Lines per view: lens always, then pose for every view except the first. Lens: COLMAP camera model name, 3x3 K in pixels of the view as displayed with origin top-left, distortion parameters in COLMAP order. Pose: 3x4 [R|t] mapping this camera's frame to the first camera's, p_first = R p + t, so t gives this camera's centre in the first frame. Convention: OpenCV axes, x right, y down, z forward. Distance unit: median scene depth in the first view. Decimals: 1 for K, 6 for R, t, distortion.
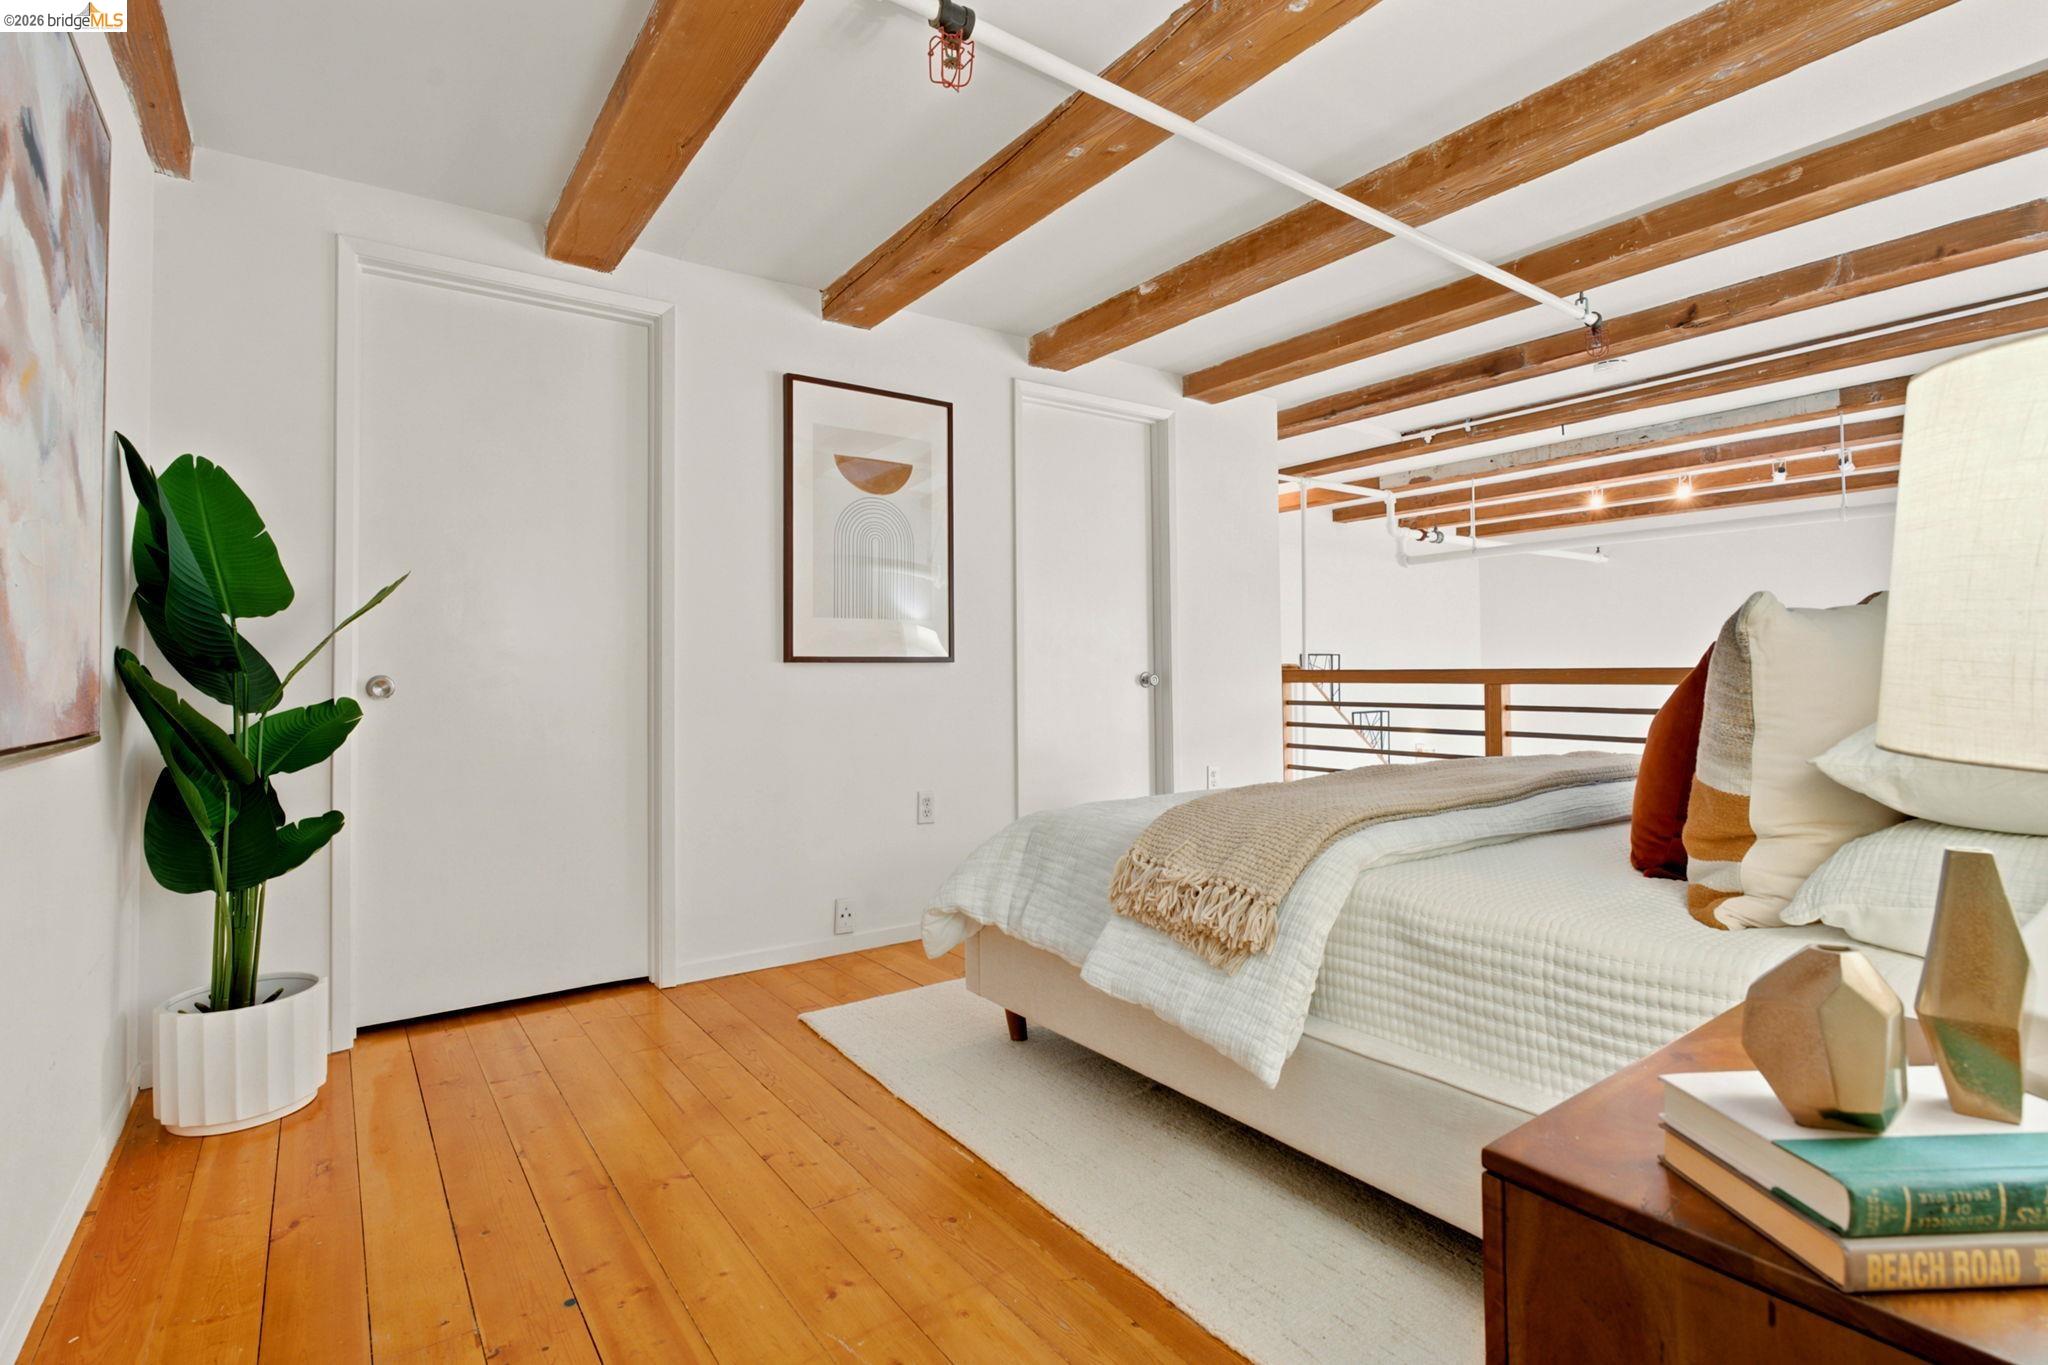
lens RADIAL K [[912.0, 0, 1008.0], [0, 912.0, 672.6], [0, 0, 1]] dist [-0.007764, 0.001430]
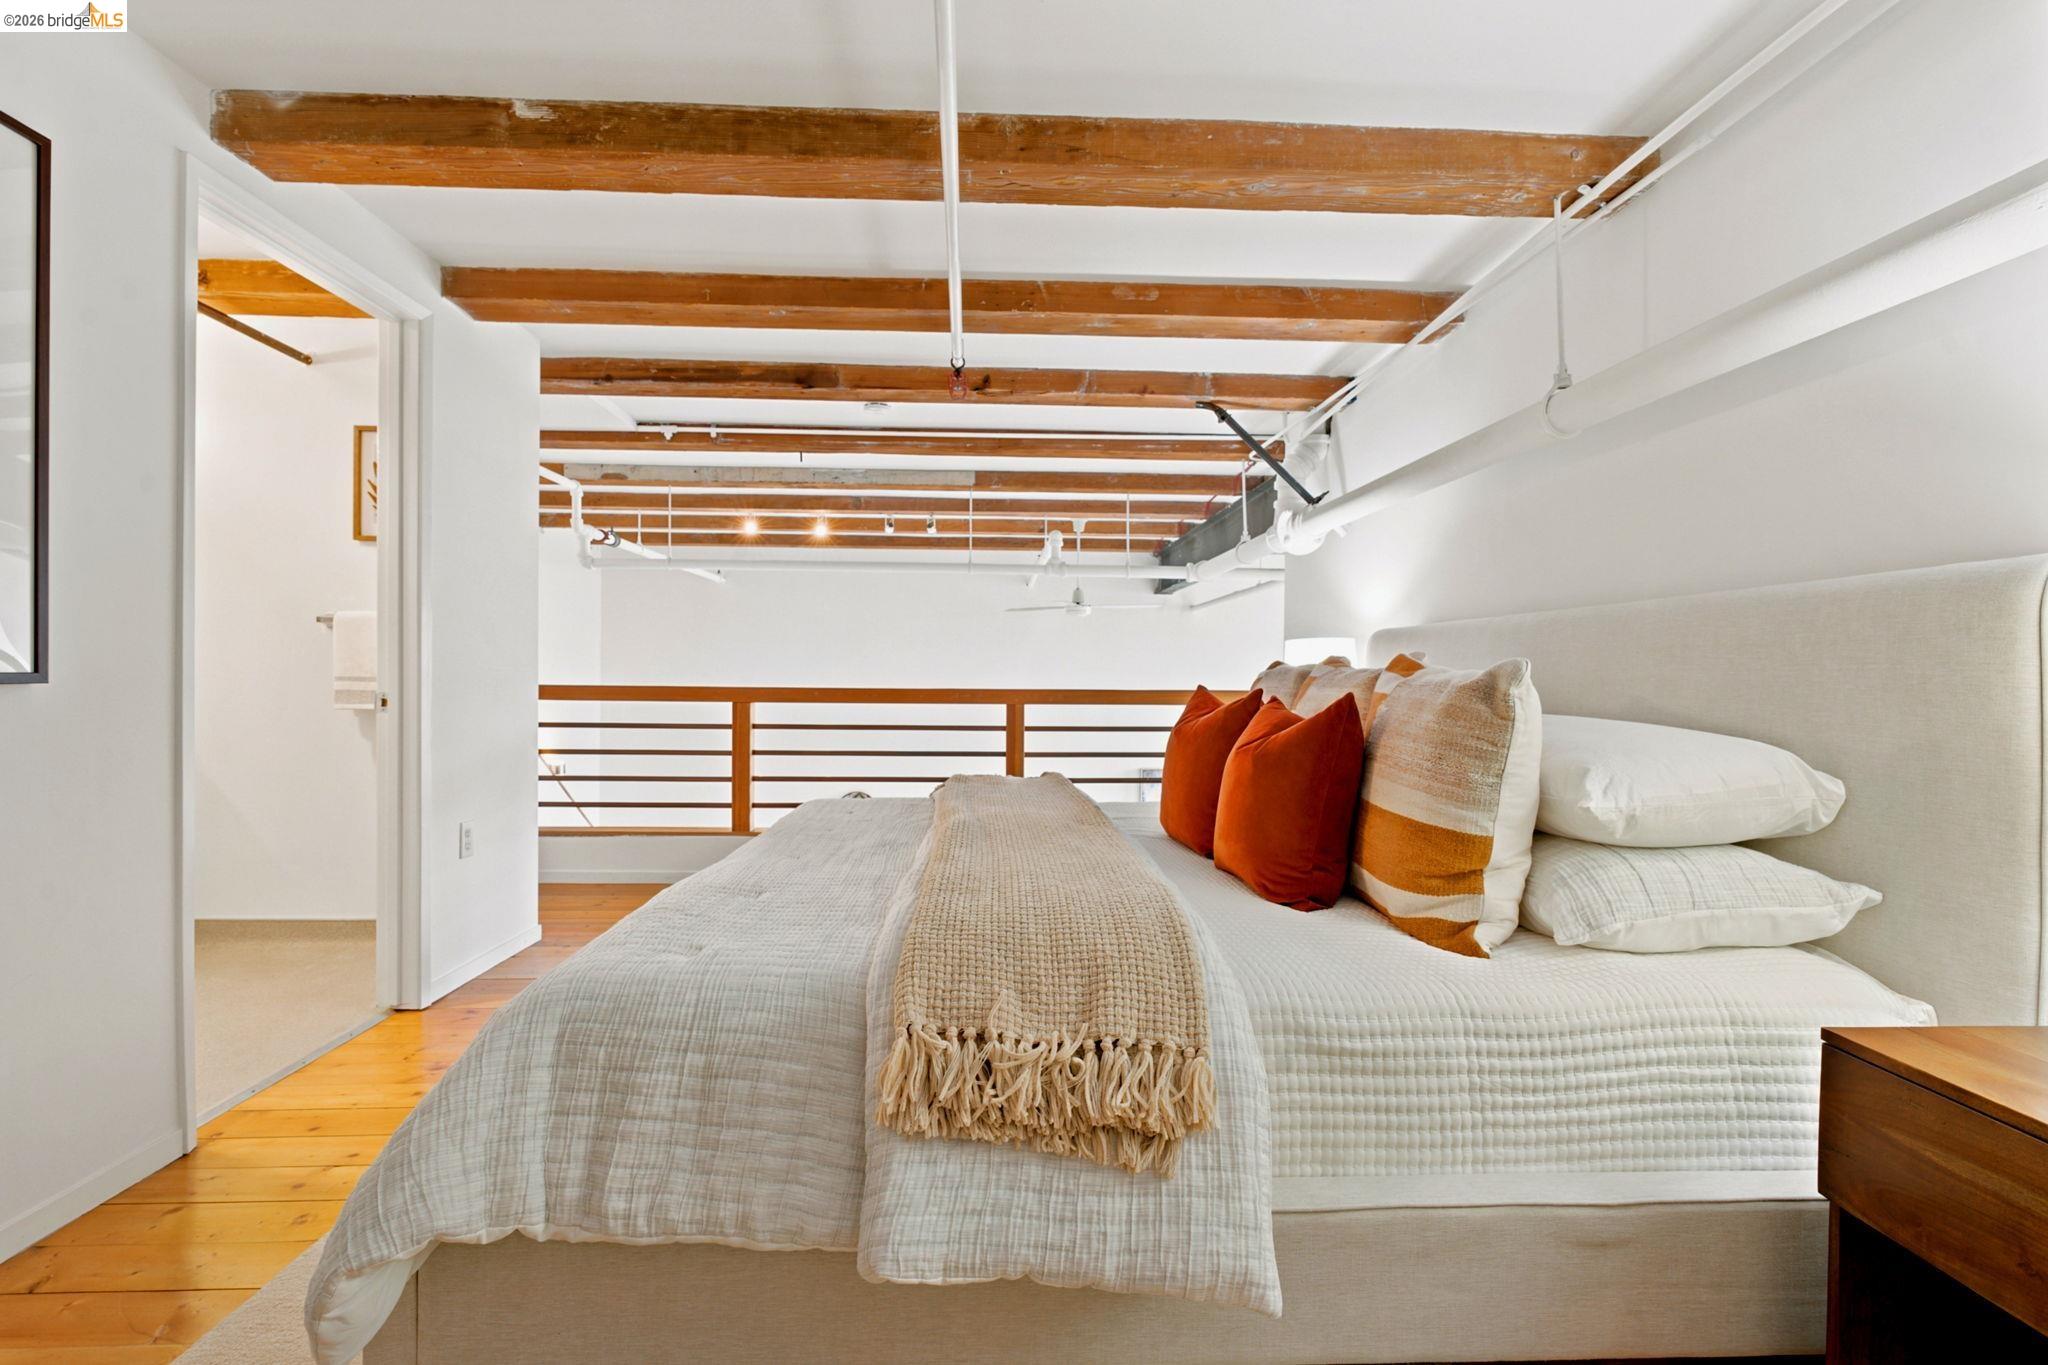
lens RADIAL K [[912.0, 0, 1021.3], [0, 912.0, 694.1], [0, 0, 1]] dist [-0.007764, 0.001430]
pose [[0.560890, -0.003053, 0.827885, -0.168302], [-0.012421, 0.999850, 0.012102, -0.017814], [-0.827797, -0.017071, 0.560767, 0.308843]]
